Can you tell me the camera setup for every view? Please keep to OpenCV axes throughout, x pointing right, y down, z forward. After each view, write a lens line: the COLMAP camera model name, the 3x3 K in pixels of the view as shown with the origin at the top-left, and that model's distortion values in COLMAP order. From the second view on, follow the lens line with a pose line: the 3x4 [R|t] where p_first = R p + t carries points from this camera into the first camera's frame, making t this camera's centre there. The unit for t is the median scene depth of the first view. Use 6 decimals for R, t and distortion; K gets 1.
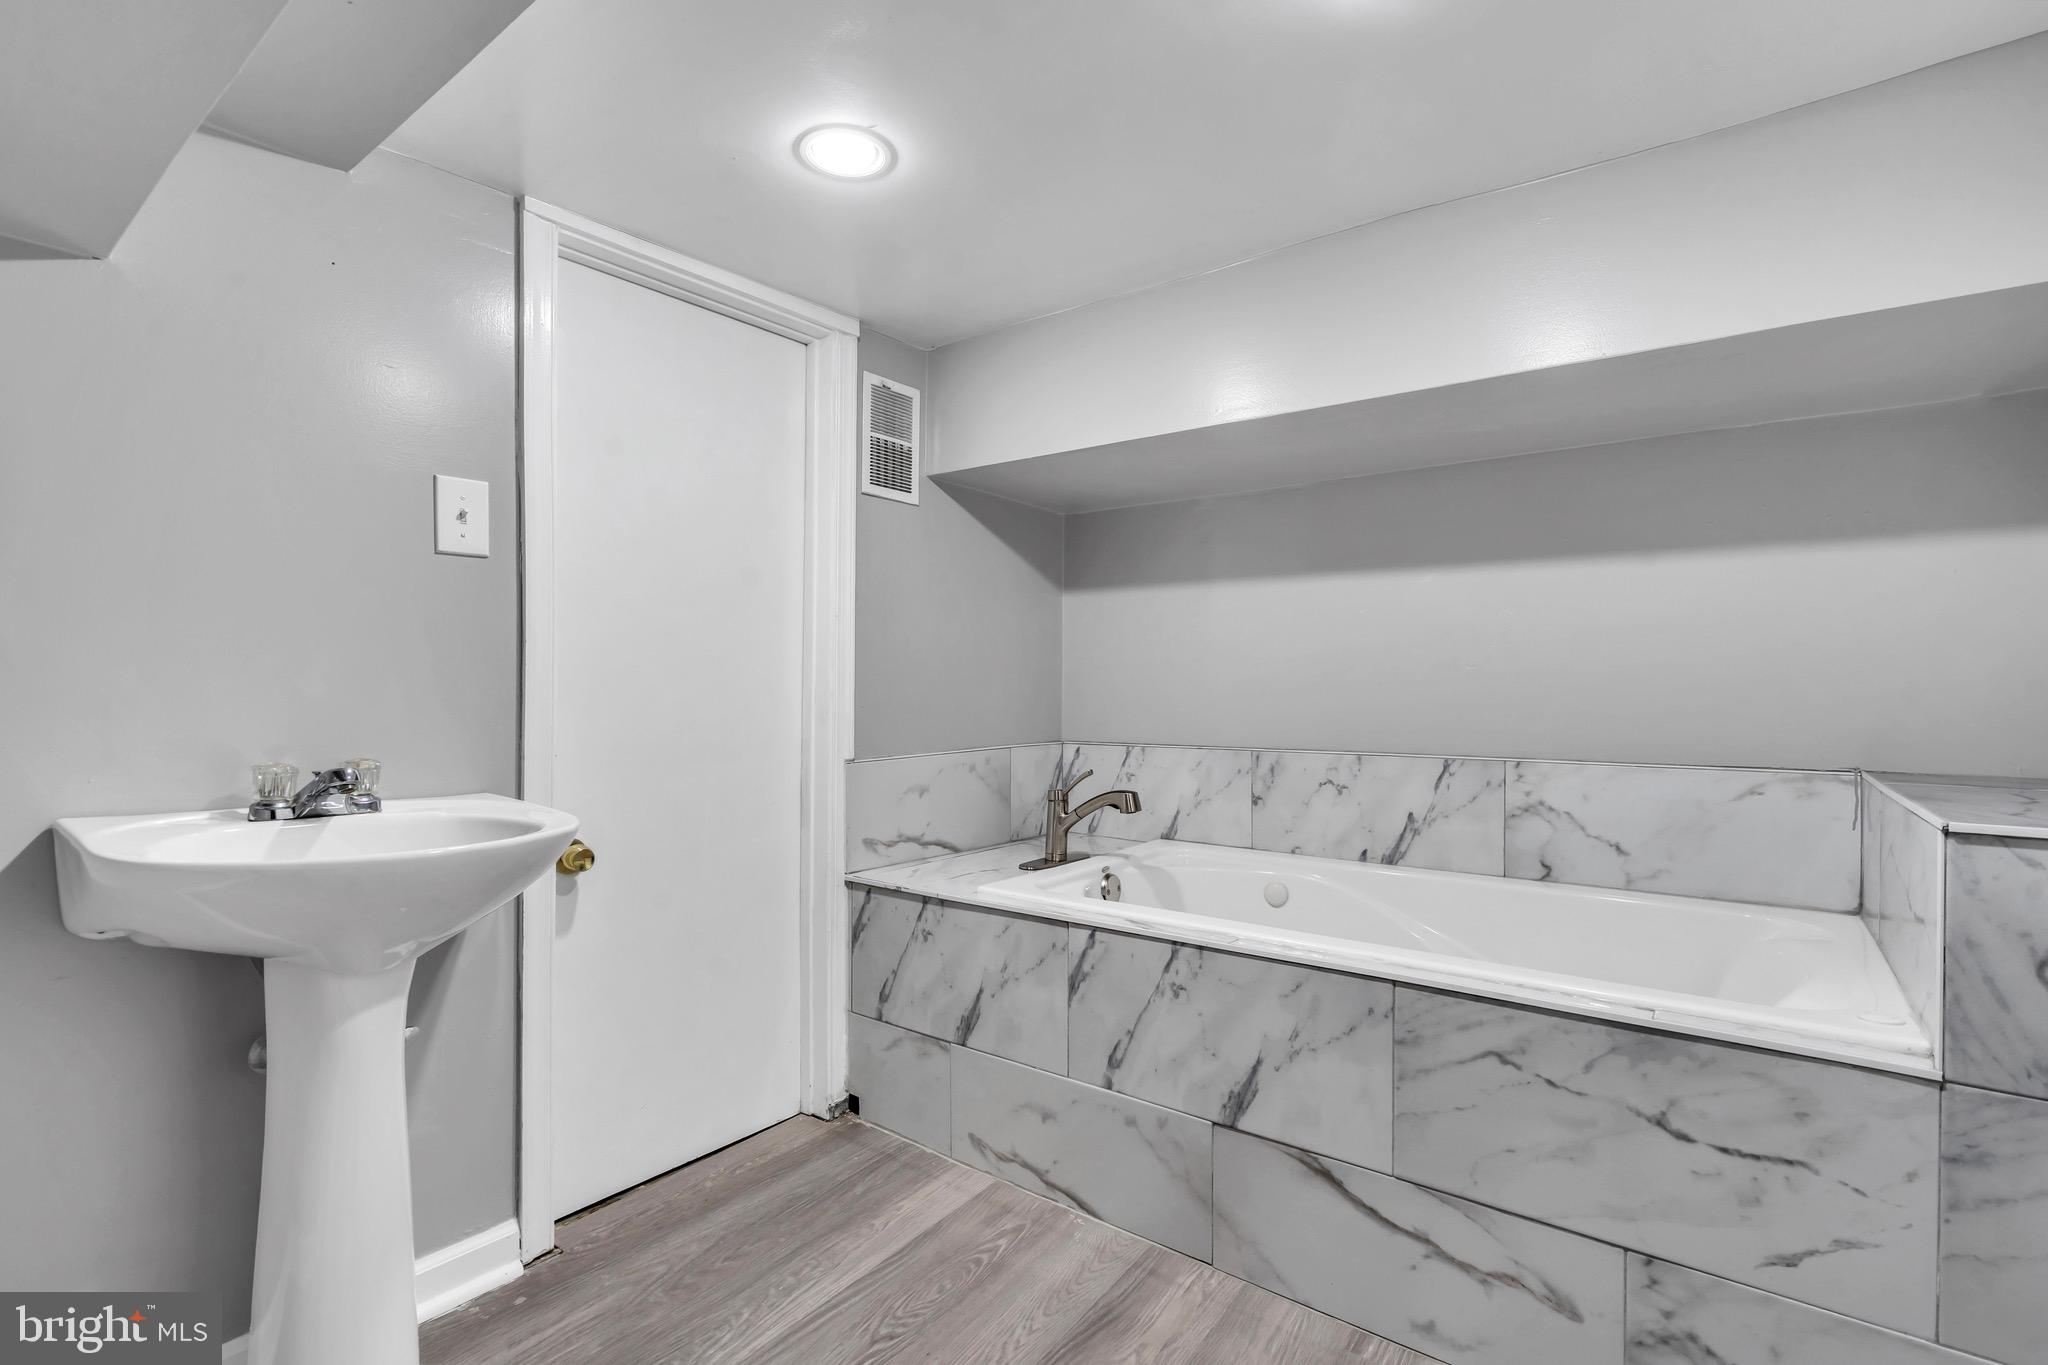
lens RADIAL K [[926.7, 0, 1027.4], [0, 926.7, 685.1], [0, 0, 1]] dist [-0.003607, 0.000607]
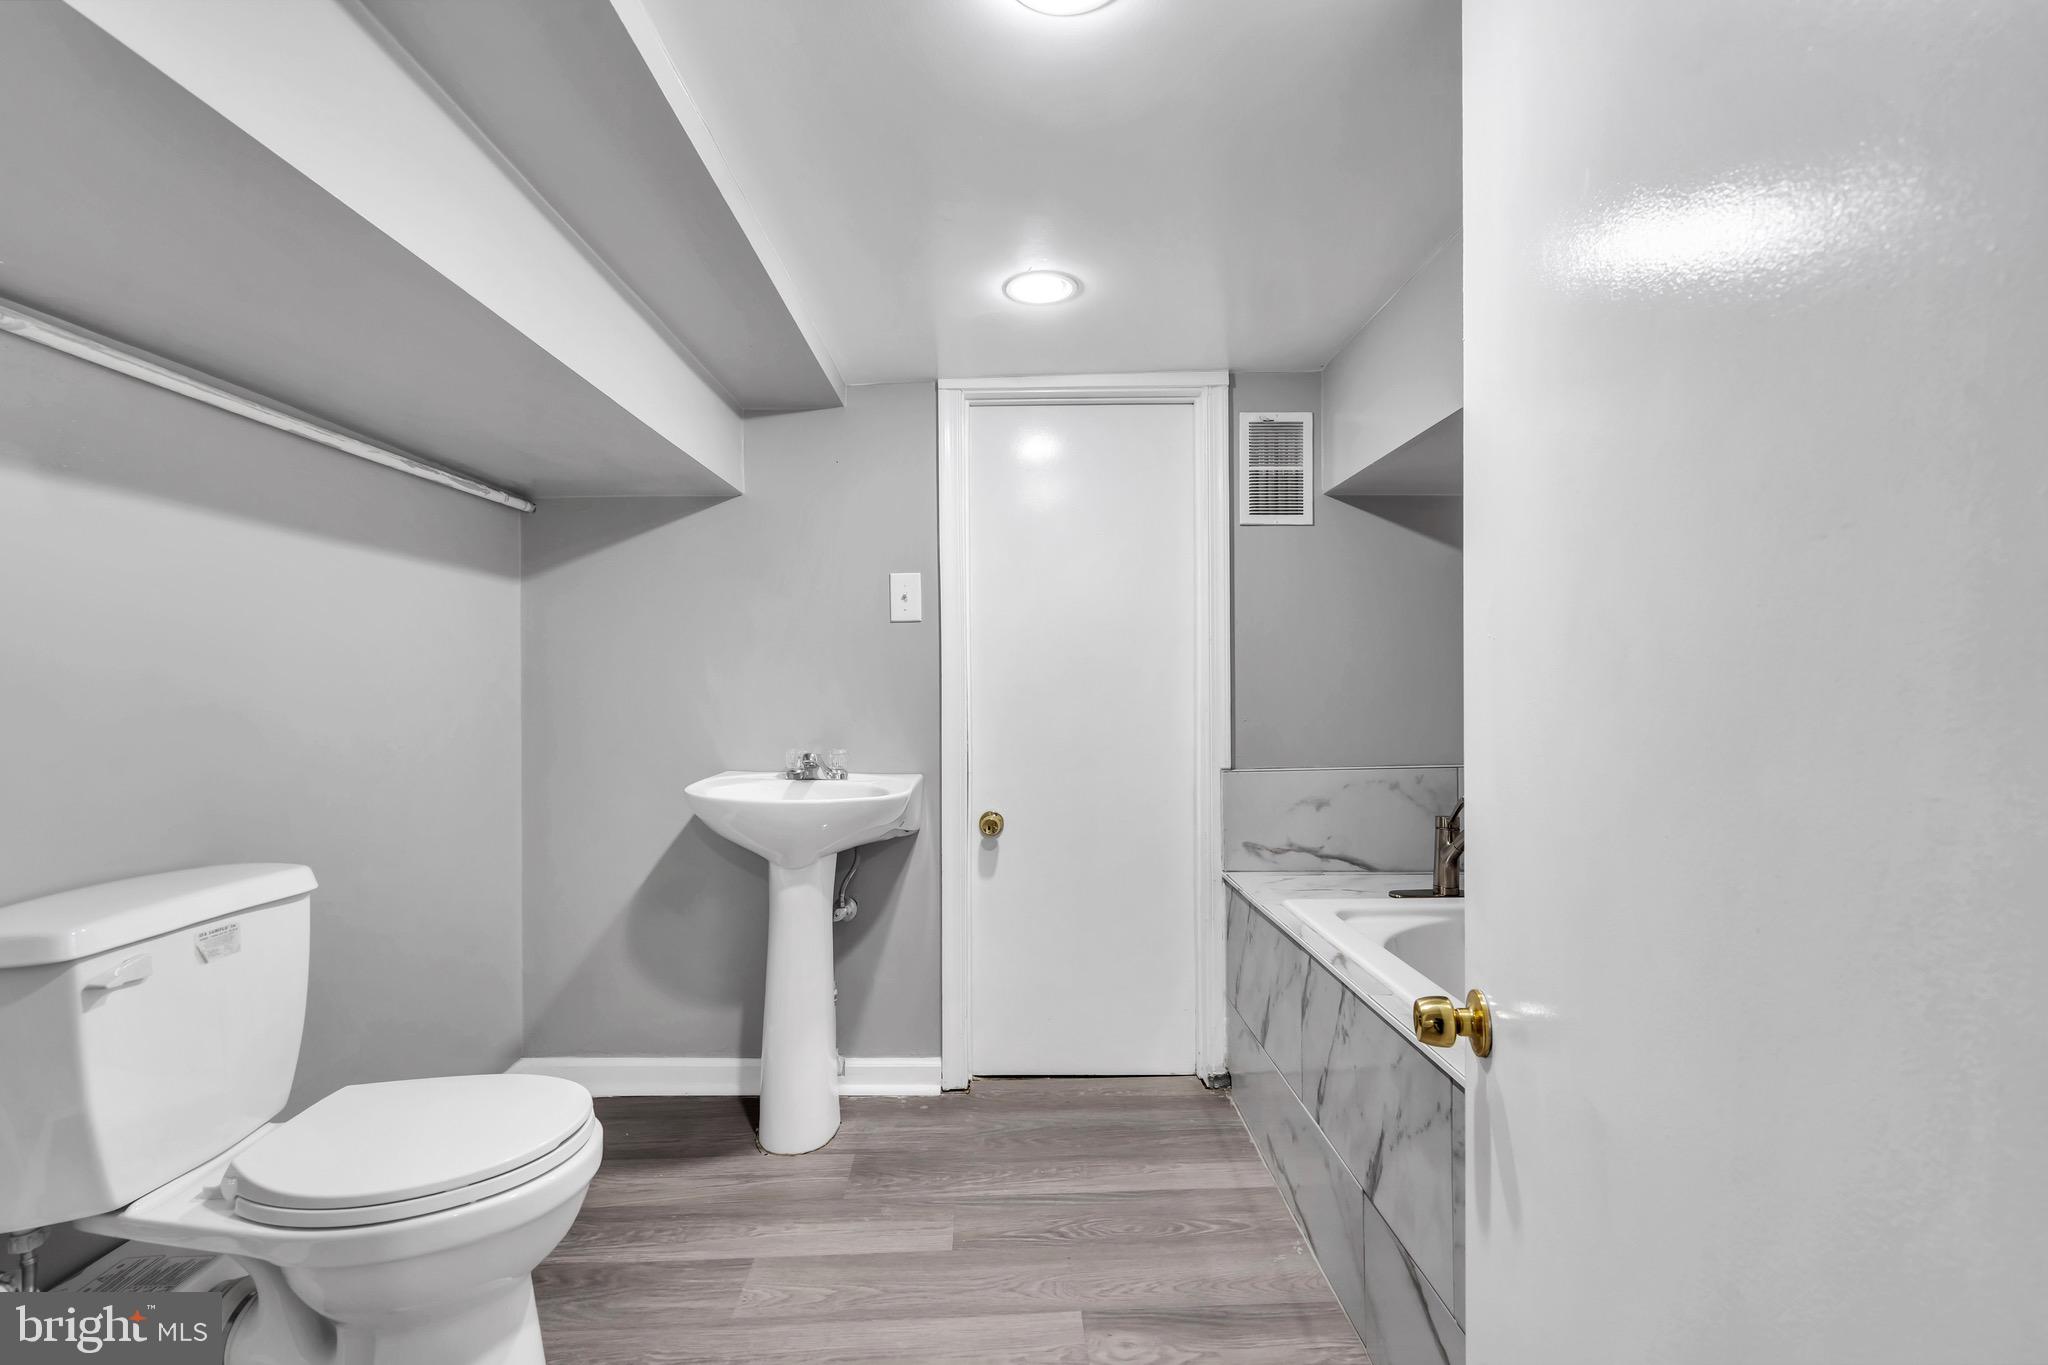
lens RADIAL K [[911.5, 0, 1024.0], [0, 911.5, 682.5], [0, 0, 1]] dist [-0.000525, 0.000490]
pose [[0.619097, -0.013590, -0.785197, 0.580294], [0.010208, 0.999905, -0.009257, -0.016390], [0.785248, -0.002284, 0.619177, 0.153874]]
